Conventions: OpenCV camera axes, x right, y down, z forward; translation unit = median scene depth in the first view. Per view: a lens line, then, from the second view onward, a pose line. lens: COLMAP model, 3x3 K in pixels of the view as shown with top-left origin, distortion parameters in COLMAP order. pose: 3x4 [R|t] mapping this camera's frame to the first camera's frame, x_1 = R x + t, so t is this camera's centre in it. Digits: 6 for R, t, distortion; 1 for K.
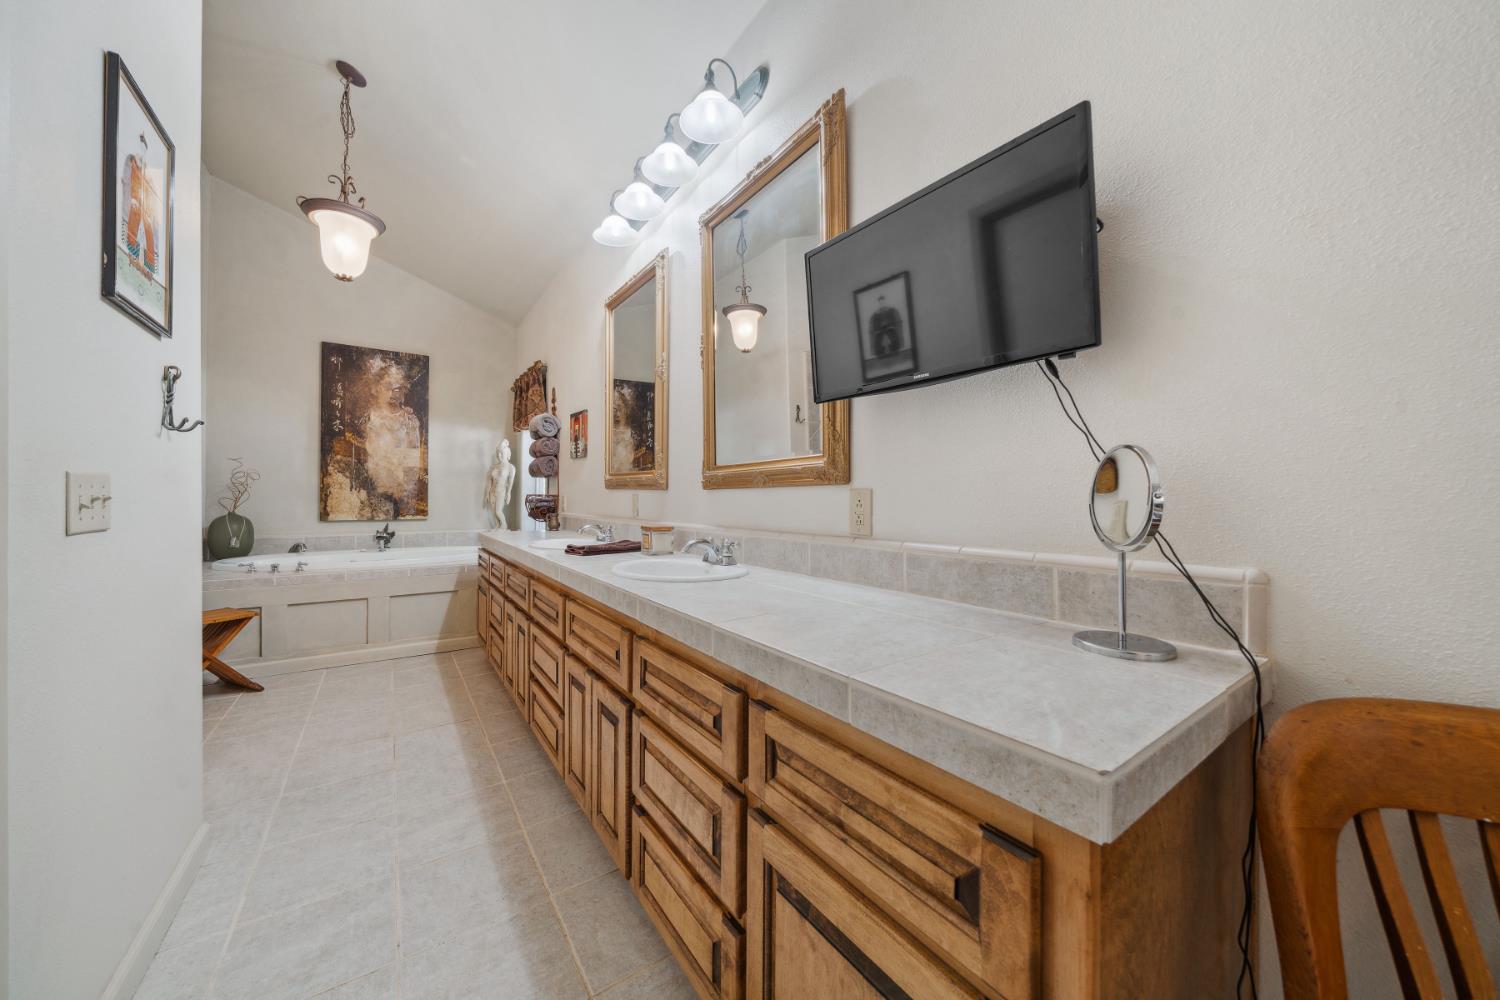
lens RADIAL K [[517.1, 0, 743.6], [0, 517.1, 496.5], [0, 0, 1]] dist [-0.006812, -0.000140]
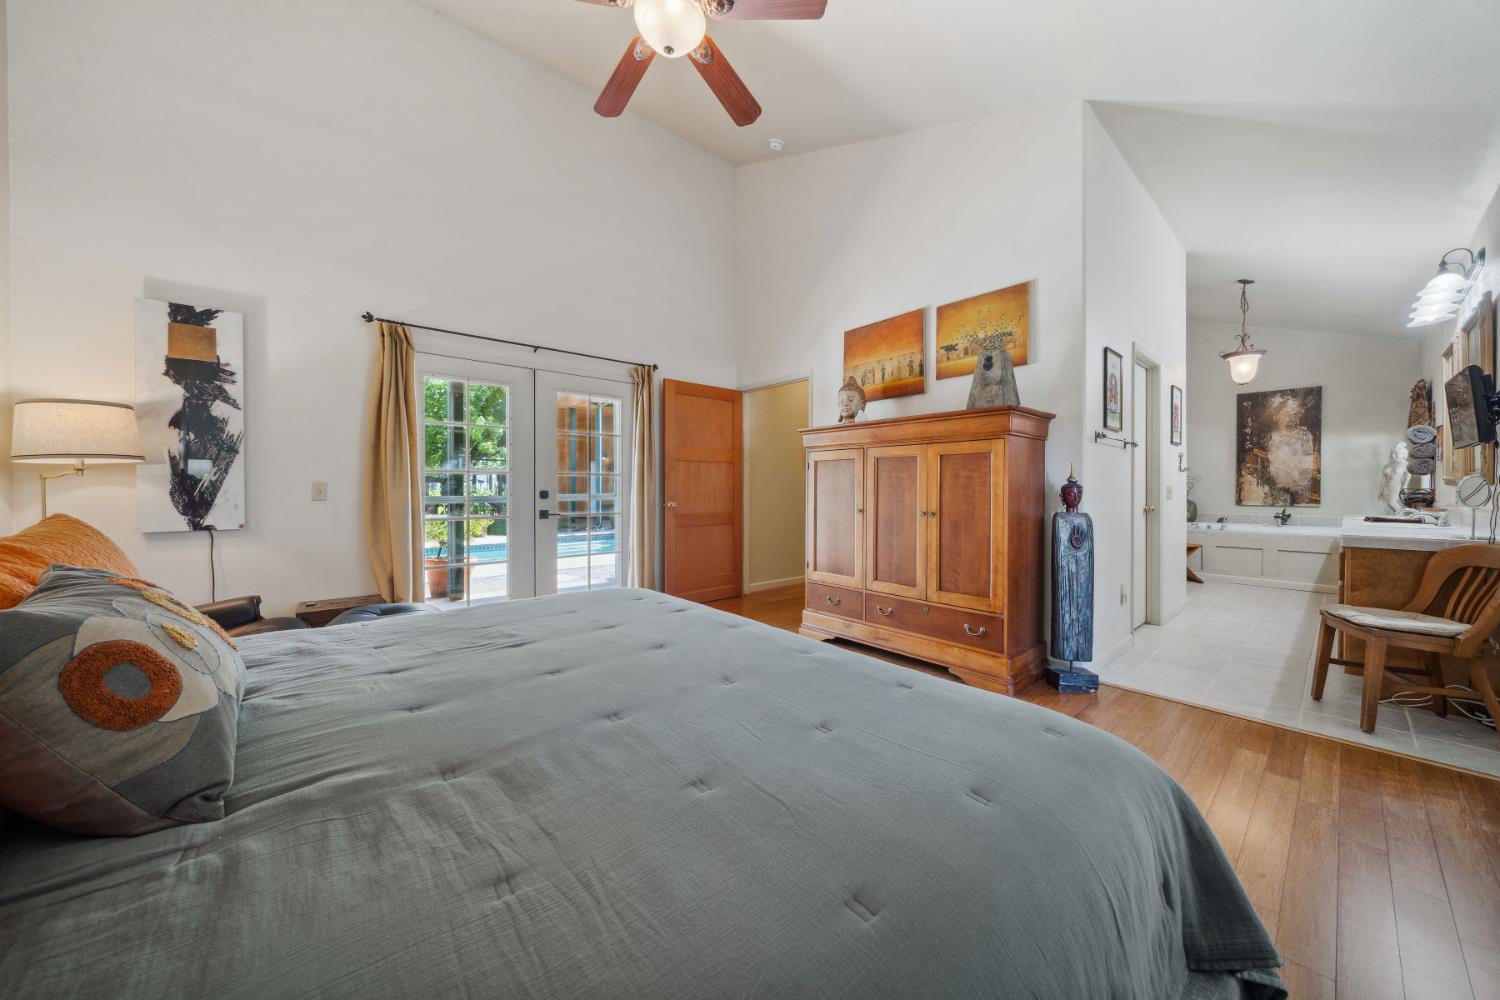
lens RADIAL K [[517.1, 0, 747.4], [0, 517.1, 492.6], [0, 0, 1]] dist [-0.006812, -0.000140]
pose [[0.104368, 0.006631, -0.994517, 0.604306], [0.003085, 0.999971, 0.006991, -0.007286], [0.994534, -0.003797, 0.104344, -0.676965]]
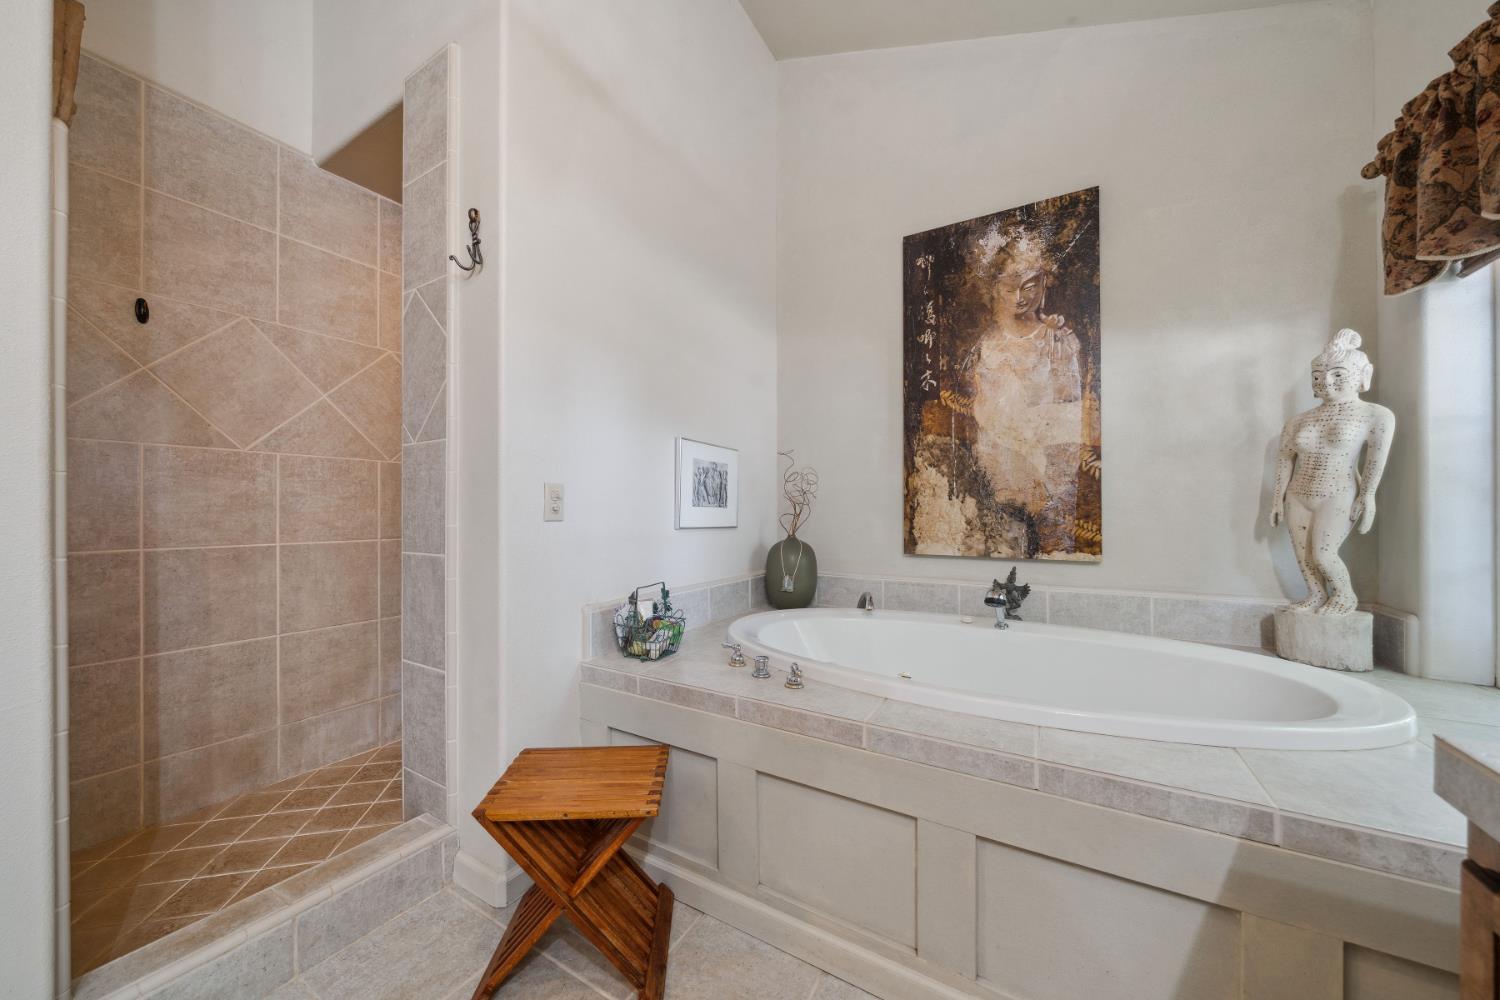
lens RADIAL K [[517.1, 0, 747.8], [0, 517.1, 508.4], [0, 0, 1]] dist [-0.006812, -0.000140]
pose [[0.412416, -0.012878, -0.910905, -0.361095], [0.003154, 0.999914, -0.012709, 0.003809], [0.910990, 0.002368, 0.412421, 0.584225]]
